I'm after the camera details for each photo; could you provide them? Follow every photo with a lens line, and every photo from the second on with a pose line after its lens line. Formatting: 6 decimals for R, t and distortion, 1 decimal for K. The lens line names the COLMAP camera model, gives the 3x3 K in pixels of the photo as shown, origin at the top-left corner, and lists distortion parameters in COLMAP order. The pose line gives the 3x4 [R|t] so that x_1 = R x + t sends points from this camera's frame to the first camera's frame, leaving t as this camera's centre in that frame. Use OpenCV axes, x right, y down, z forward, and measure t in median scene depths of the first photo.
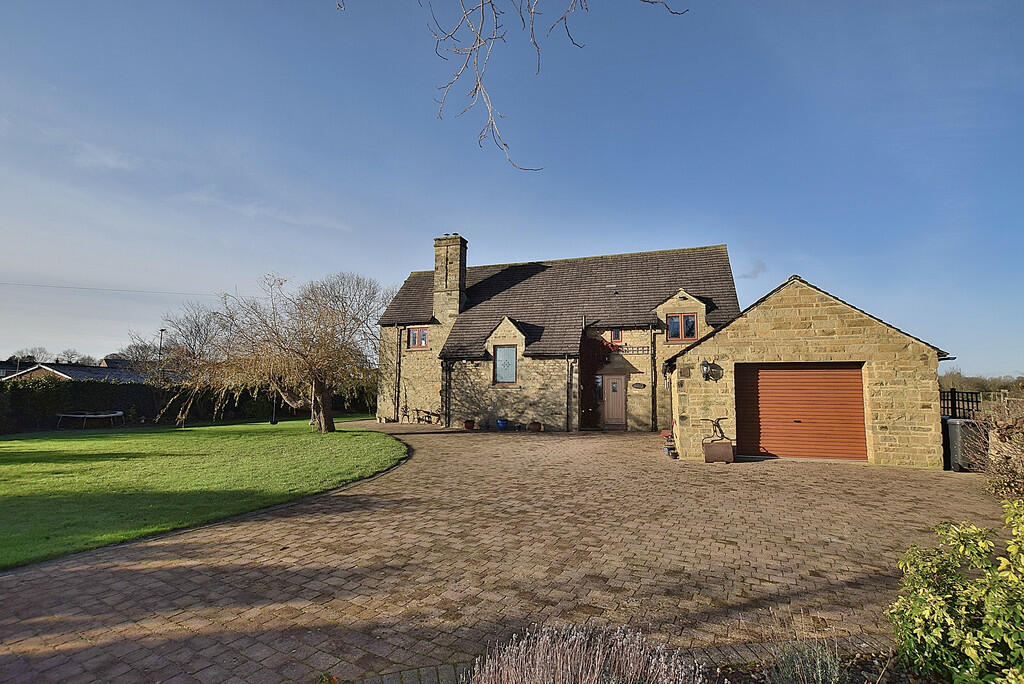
lens RADIAL K [[459.8, 0, 526.0], [0, 459.8, 345.6], [0, 0, 1]] dist [-0.023558, 0.000471]
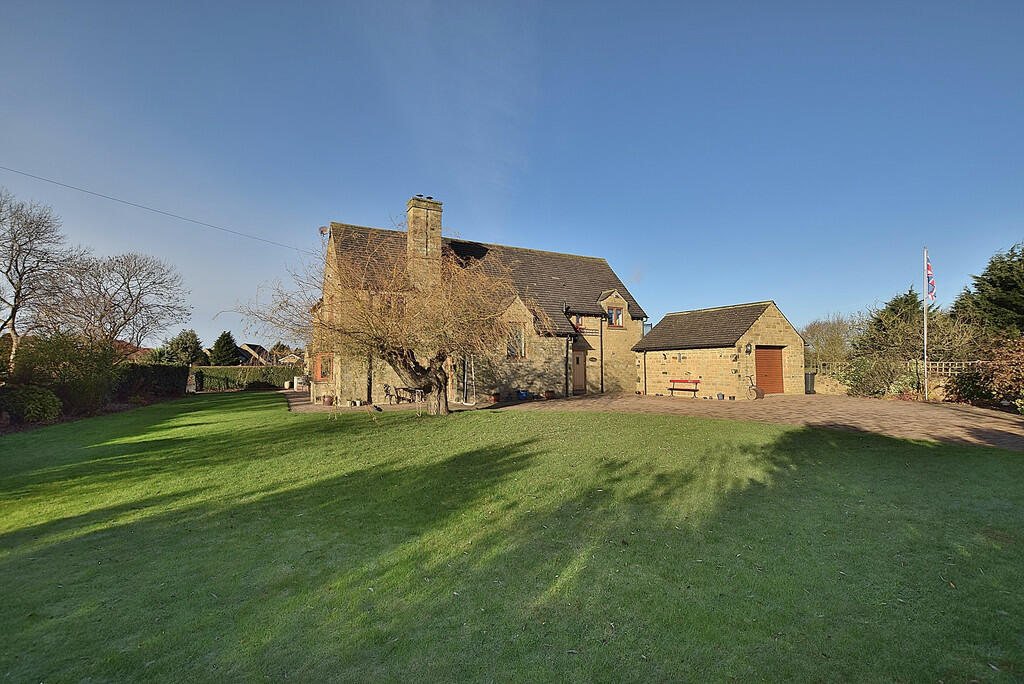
lens RADIAL K [[459.8, 0, 526.0], [0, 459.8, 345.6], [0, 0, 1]] dist [-0.023558, 0.000471]
pose [[0.660545, 0.020319, 0.750511, -0.866633], [-0.055310, 0.998234, 0.021654, 0.029781], [-0.748746, -0.055814, 0.660503, 0.272783]]
